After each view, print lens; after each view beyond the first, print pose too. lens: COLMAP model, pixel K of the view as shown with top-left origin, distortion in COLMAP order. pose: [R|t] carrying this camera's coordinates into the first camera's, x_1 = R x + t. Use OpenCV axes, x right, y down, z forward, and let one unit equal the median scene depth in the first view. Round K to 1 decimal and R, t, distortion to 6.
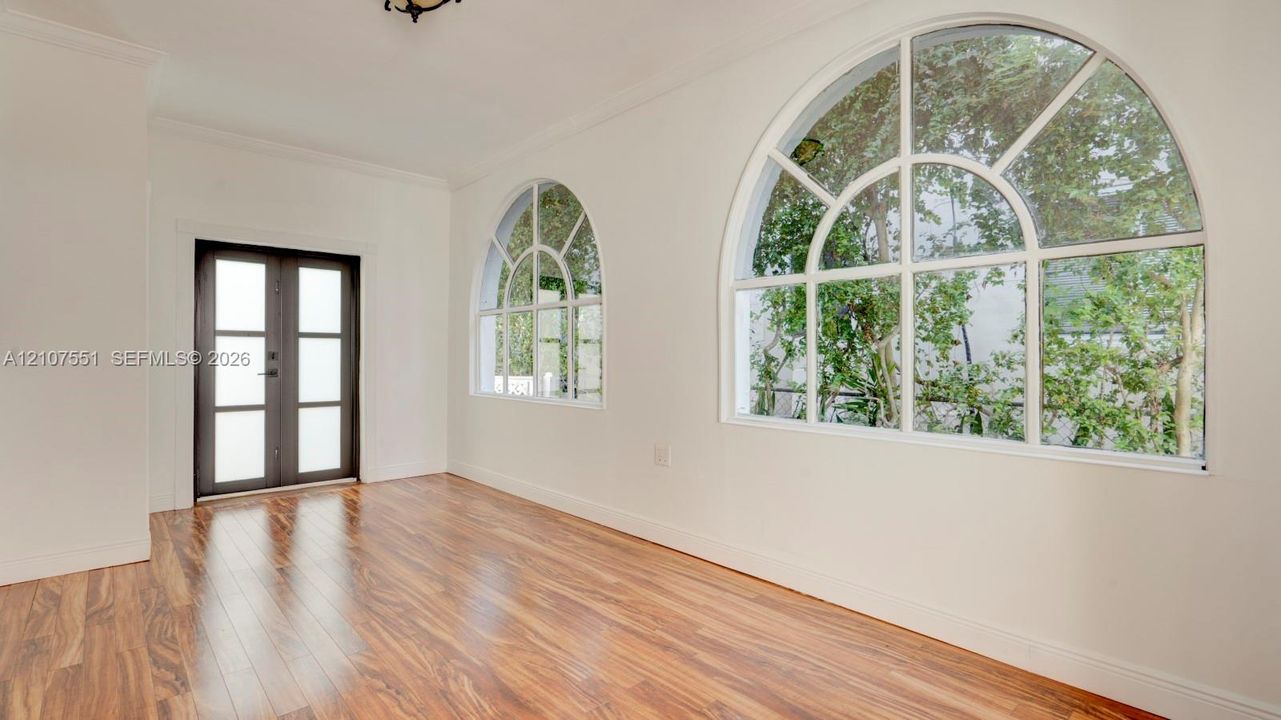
lens RADIAL K [[595.1, 0, 642.7], [0, 595.1, 357.7], [0, 0, 1]] dist [0.000205, -0.000424]
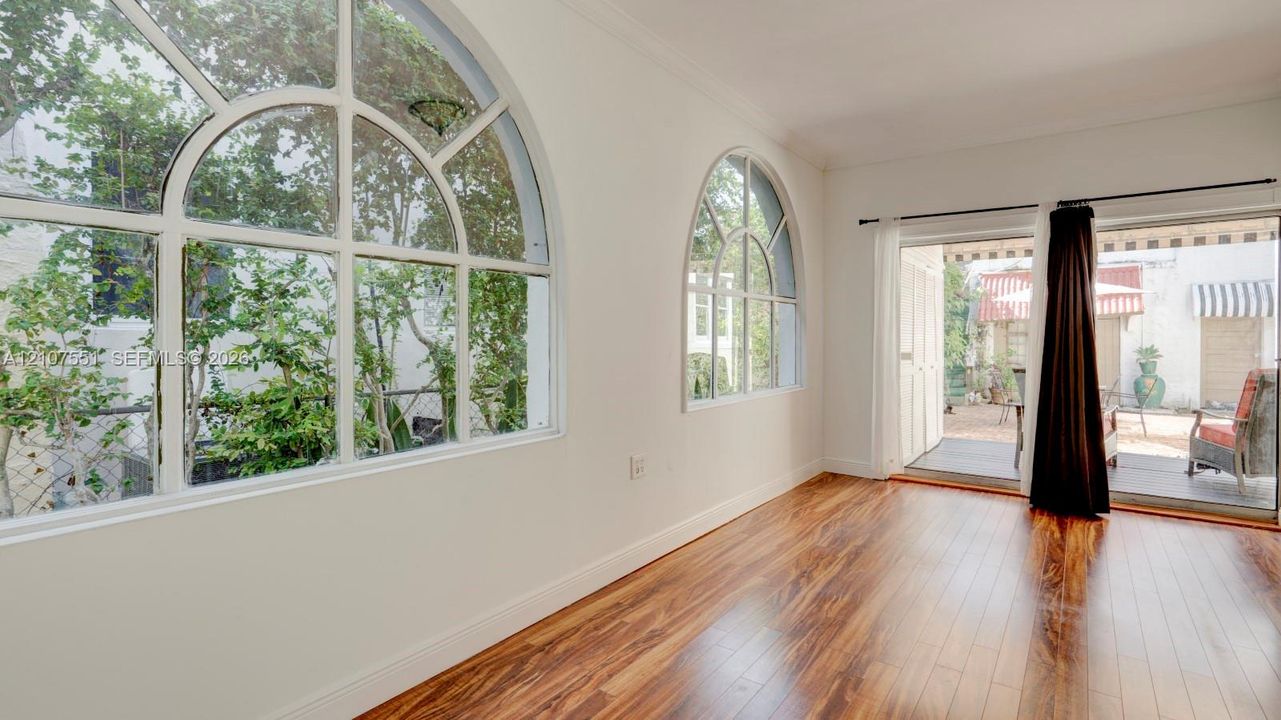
lens RADIAL K [[595.1, 0, 643.2], [0, 595.1, 348.0], [0, 0, 1]] dist [0.000205, -0.000424]
pose [[-0.198113, -0.015811, 0.980052, -0.944742], [0.002565, 0.999858, 0.016649, -0.026508], [-0.980176, 0.005812, -0.198044, 1.339145]]
